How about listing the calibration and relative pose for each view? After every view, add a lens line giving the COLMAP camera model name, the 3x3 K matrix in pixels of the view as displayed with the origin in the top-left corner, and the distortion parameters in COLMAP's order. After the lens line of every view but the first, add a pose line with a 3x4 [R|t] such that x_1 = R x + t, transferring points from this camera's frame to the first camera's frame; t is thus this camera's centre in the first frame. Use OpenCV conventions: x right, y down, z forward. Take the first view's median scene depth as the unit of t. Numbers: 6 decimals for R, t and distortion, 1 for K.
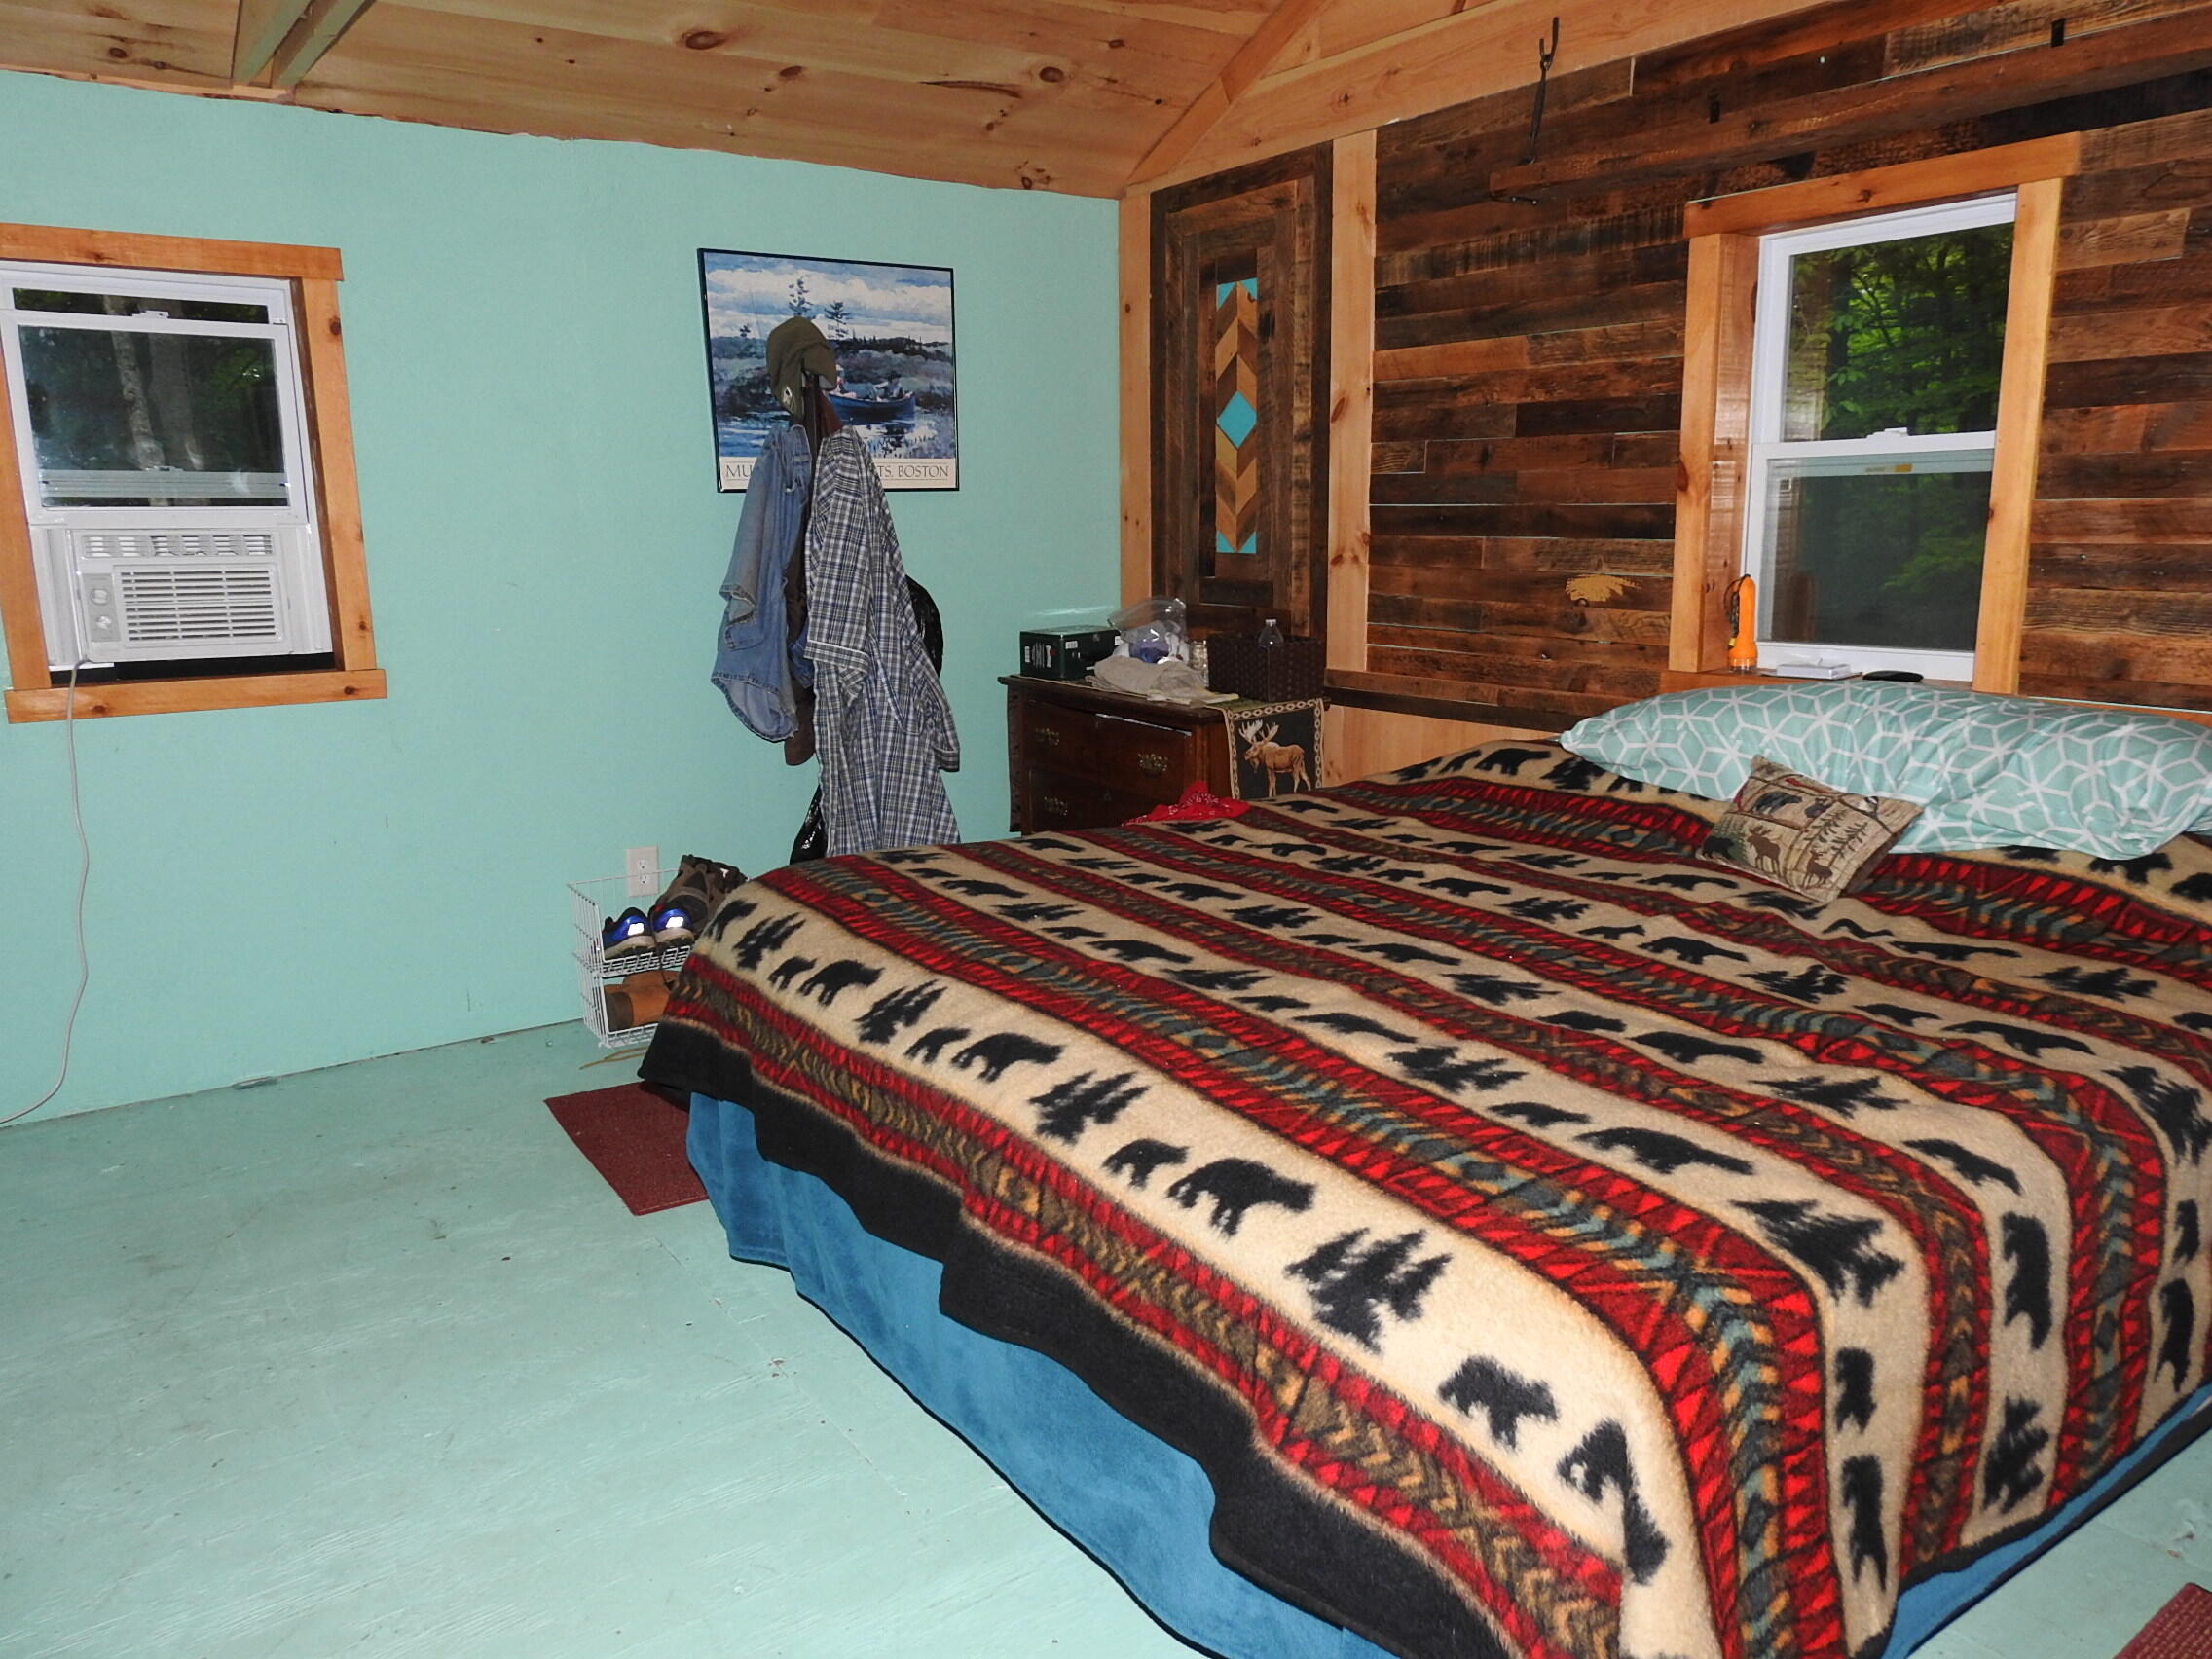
lens RADIAL K [[1592.1, 0, 1106.0], [0, 1592.1, 829.5], [0, 0, 1]] dist [0.011144, -0.005778]
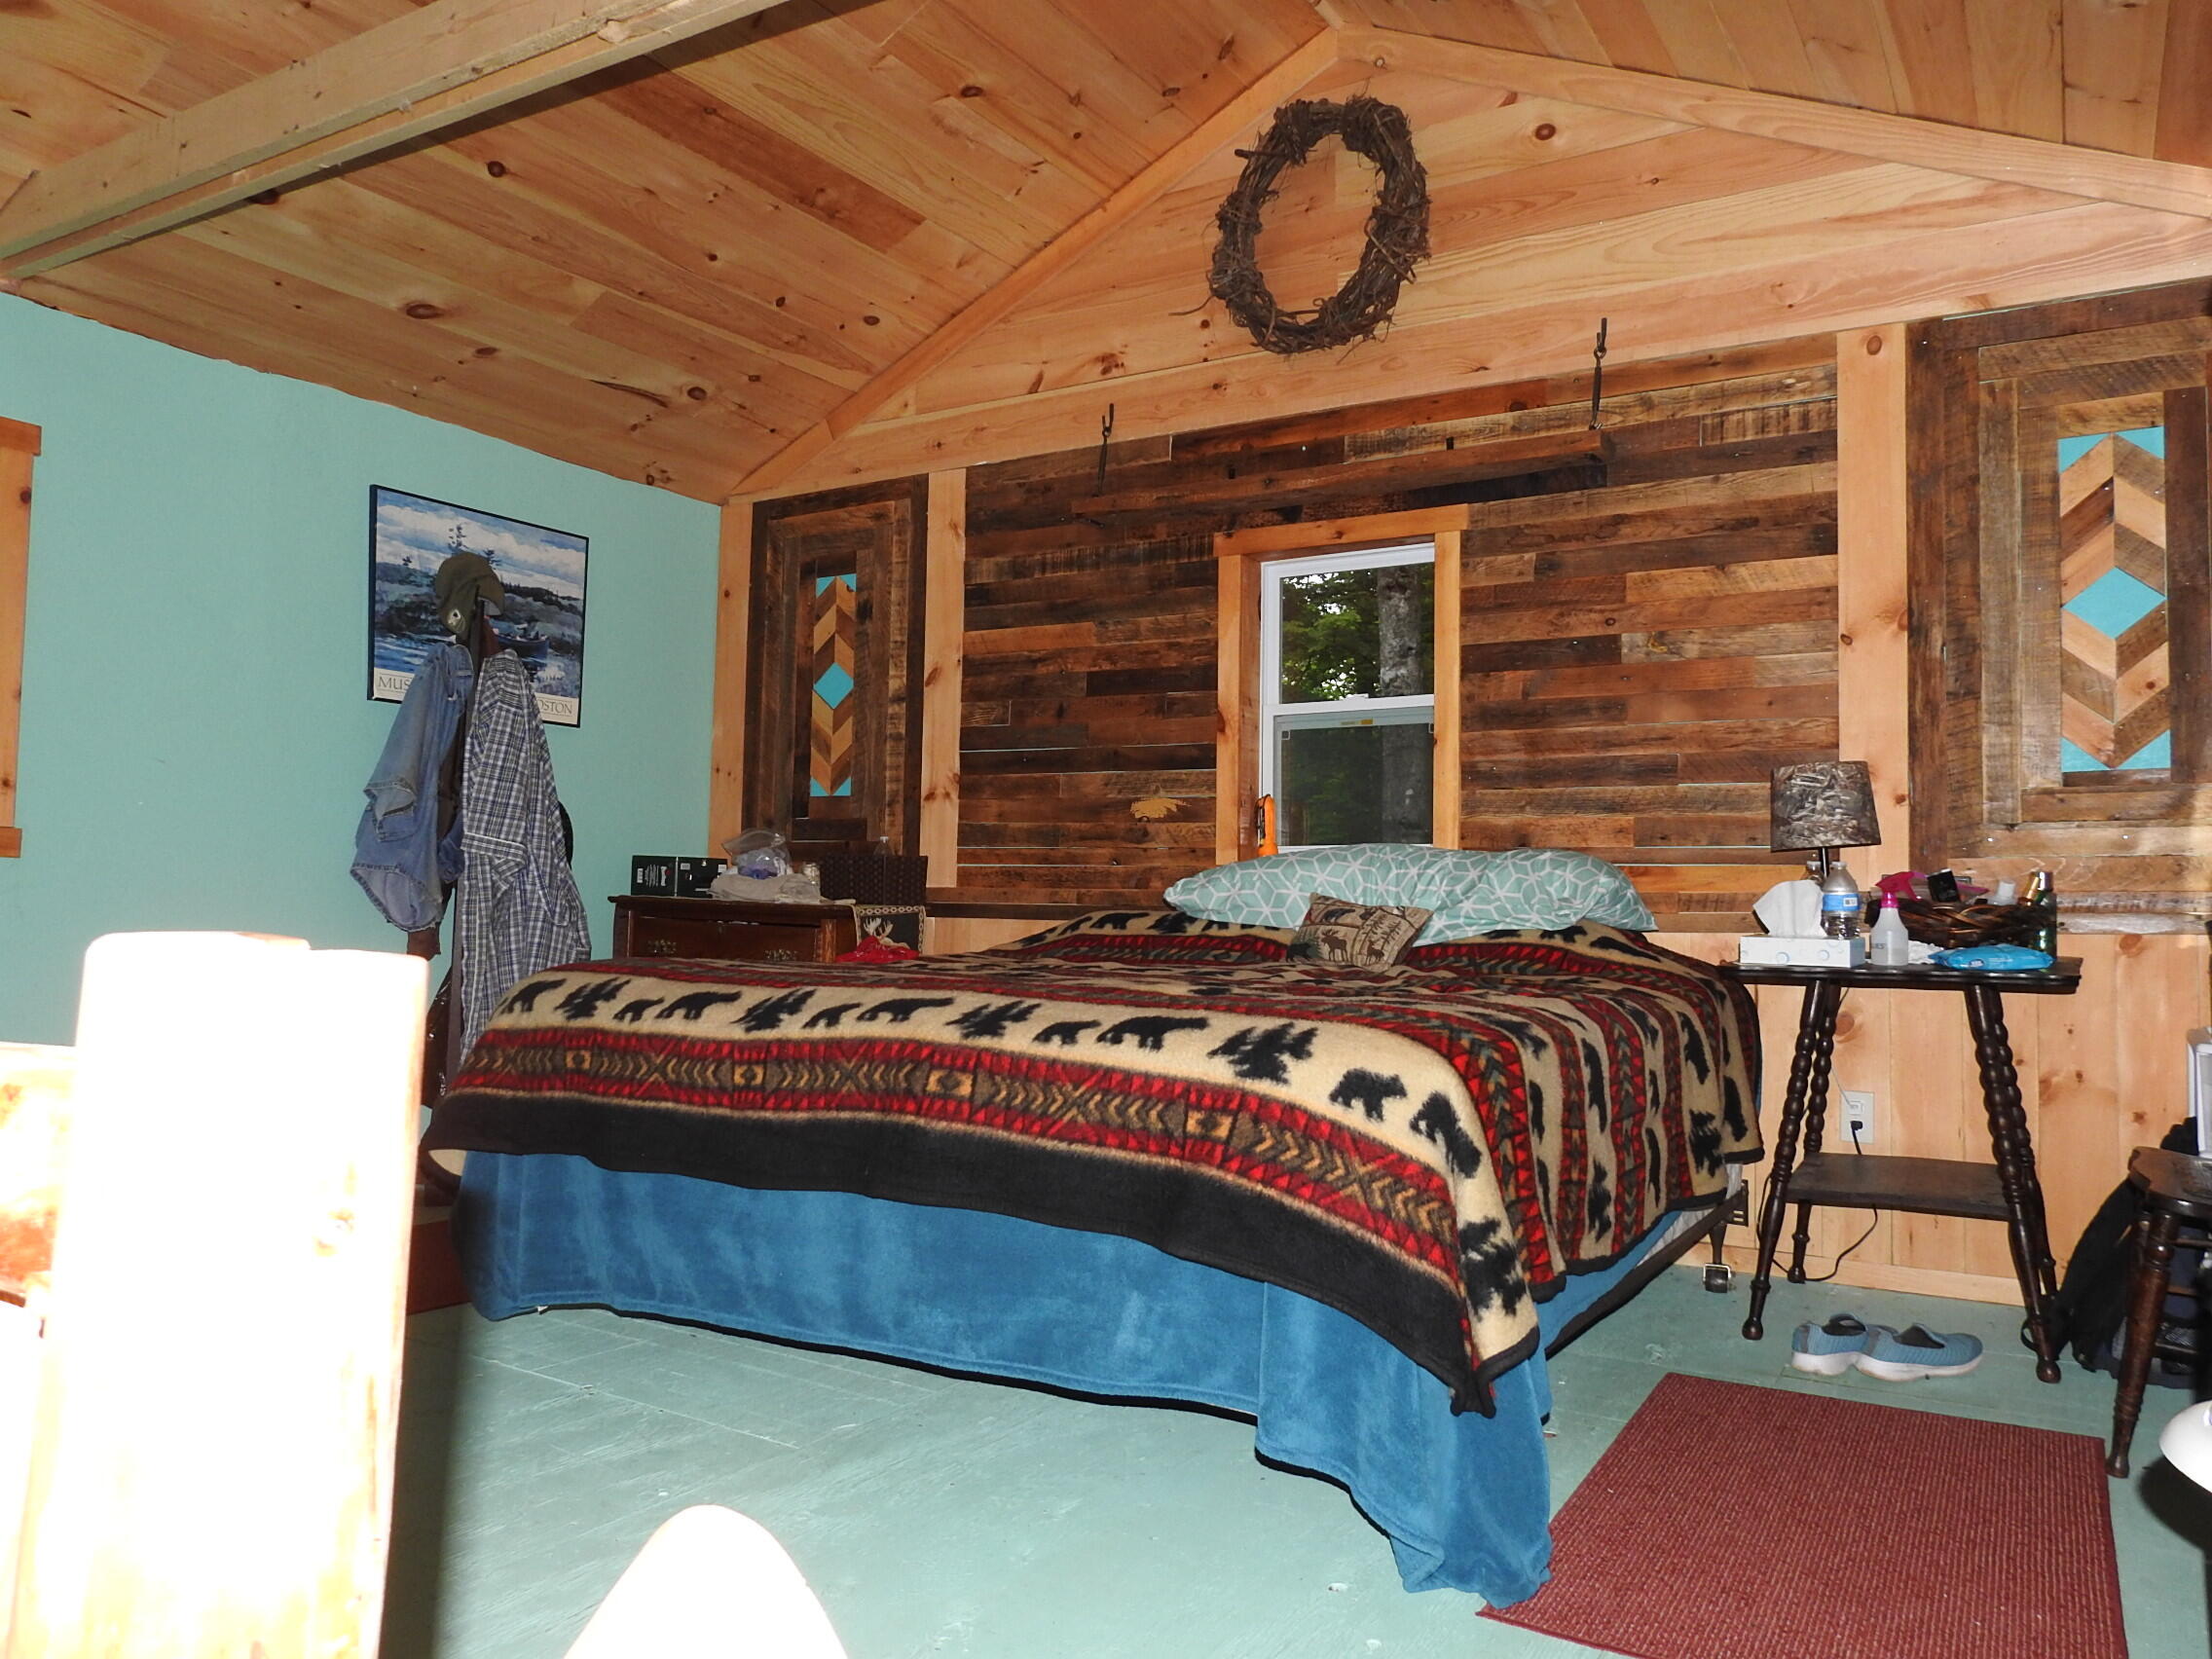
lens RADIAL K [[1592.1, 0, 1106.0], [0, 1592.1, 829.5], [0, 0, 1]] dist [0.011144, -0.005778]
pose [[0.922001, 0.051213, 0.383785, -0.225388], [0.044201, 0.970812, -0.235734, 0.168776], [-0.384656, 0.234310, 0.892826, -0.139117]]
